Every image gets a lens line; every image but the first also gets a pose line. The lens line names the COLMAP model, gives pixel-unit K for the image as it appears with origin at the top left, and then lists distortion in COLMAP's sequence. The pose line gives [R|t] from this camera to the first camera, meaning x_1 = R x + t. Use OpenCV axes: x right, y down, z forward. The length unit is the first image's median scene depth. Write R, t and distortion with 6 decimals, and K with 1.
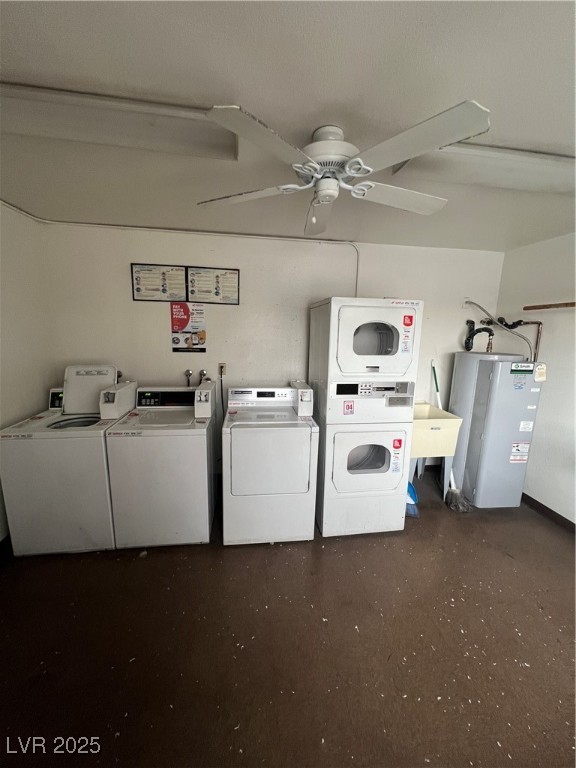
lens RADIAL K [[306.7, 0, 289.4], [0, 306.7, 379.9], [0, 0, 1]] dist [-0.004493, 0.001349]
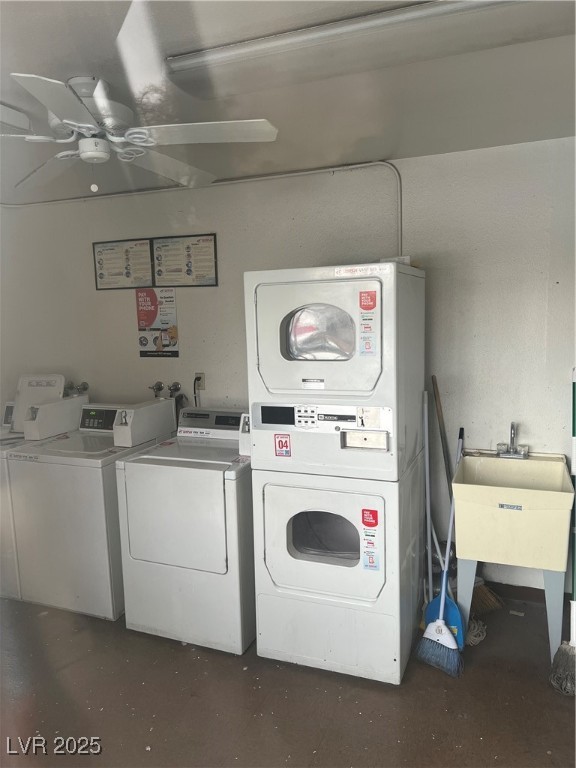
lens RADIAL K [[570.7, 0, 288.7], [0, 570.7, 385.5], [0, 0, 1]] dist [0.028916, -0.012363]
pose [[0.865685, 0.016850, -0.500305, 0.625508], [-0.035309, 0.998999, -0.027449, 0.000794], [0.499342, 0.041428, 0.865414, 0.009488]]
